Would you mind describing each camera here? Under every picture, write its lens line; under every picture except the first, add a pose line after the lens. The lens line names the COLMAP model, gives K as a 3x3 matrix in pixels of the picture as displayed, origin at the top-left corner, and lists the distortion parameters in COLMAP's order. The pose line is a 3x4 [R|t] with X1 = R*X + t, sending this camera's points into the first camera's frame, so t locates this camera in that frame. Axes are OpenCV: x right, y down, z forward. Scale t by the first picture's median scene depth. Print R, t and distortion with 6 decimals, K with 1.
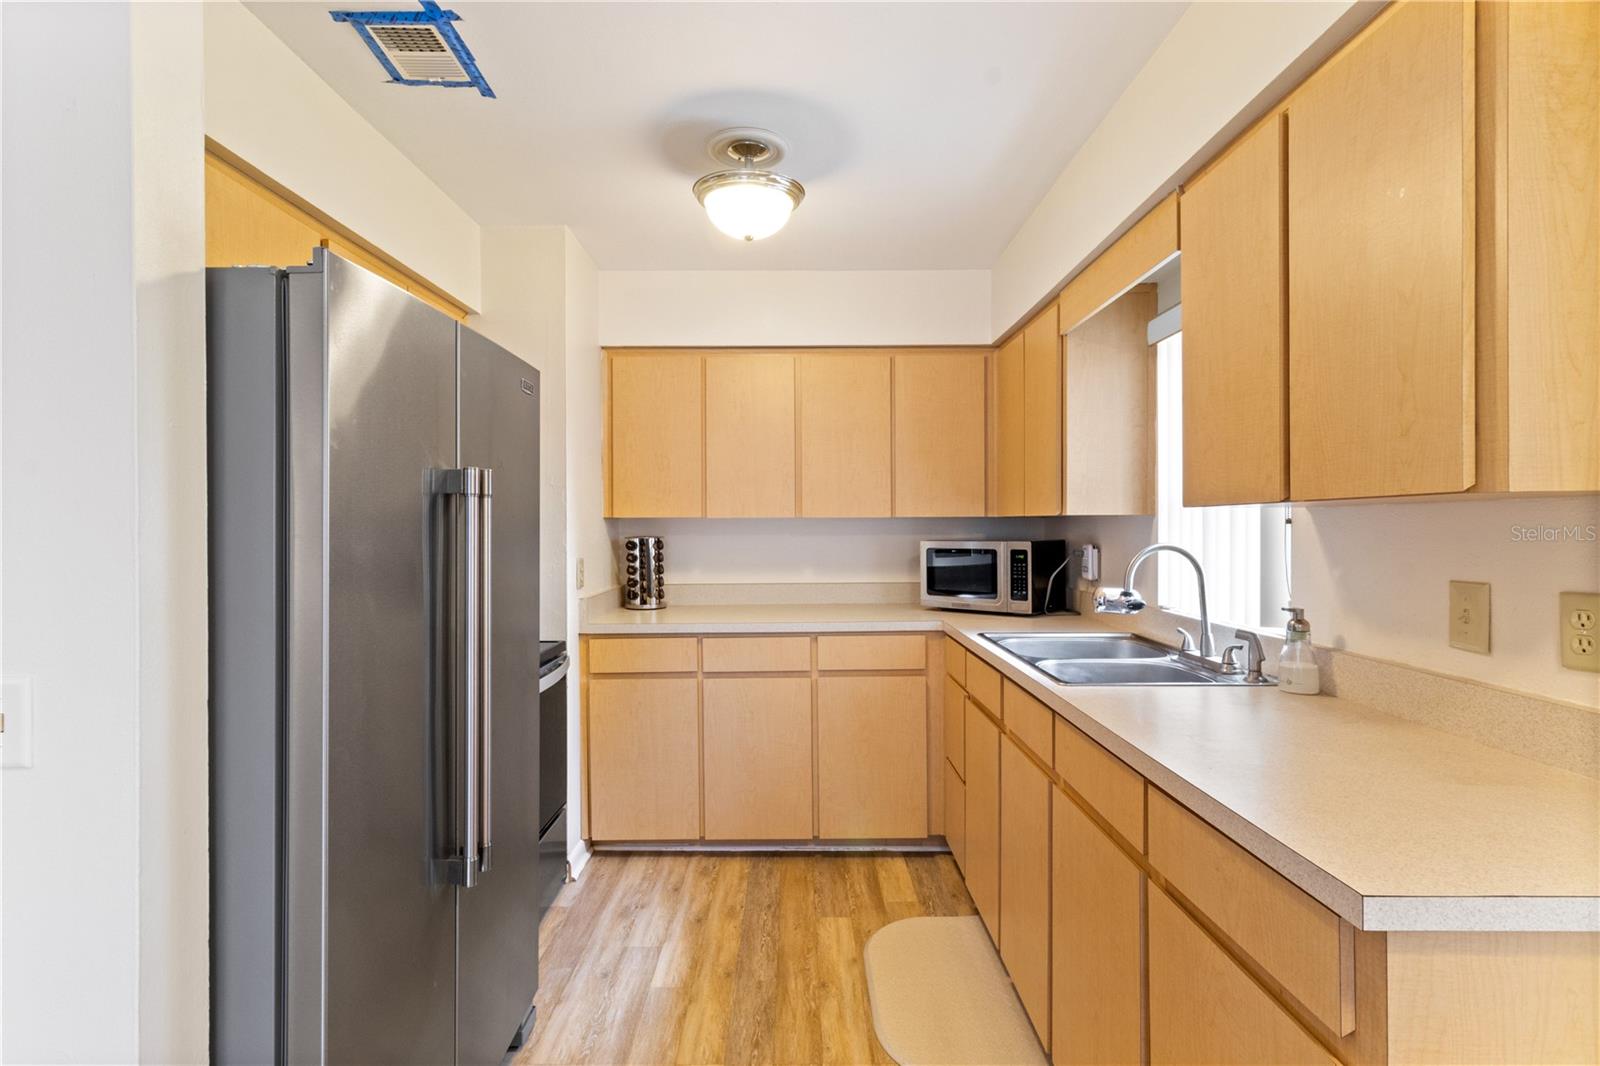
lens RADIAL K [[745.7, 0, 801.8], [0, 745.7, 530.8], [0, 0, 1]] dist [0.001408, -0.000056]
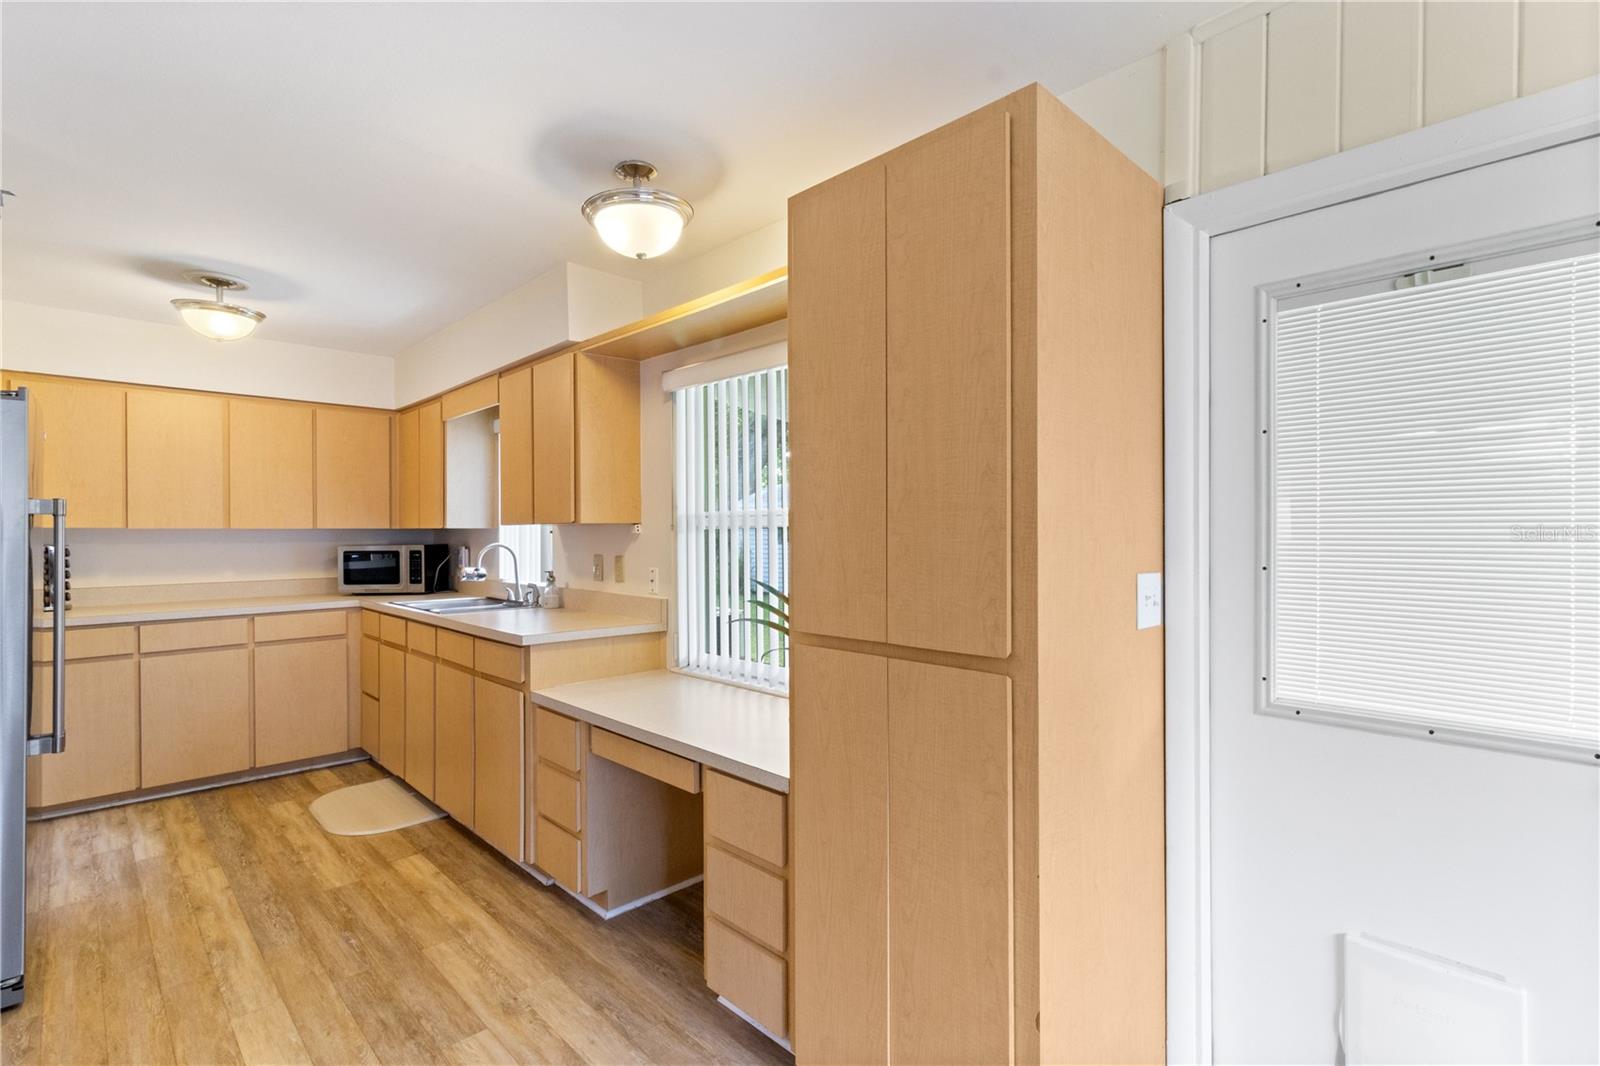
lens RADIAL K [[745.7, 0, 801.8], [0, 745.7, 530.8], [0, 0, 1]] dist [0.001408, -0.000056]
pose [[0.720393, 0.002724, 0.693561, -0.207611], [0.006434, 0.999923, -0.010609, 0.006599], [-0.693537, 0.012105, 0.720320, -0.678443]]
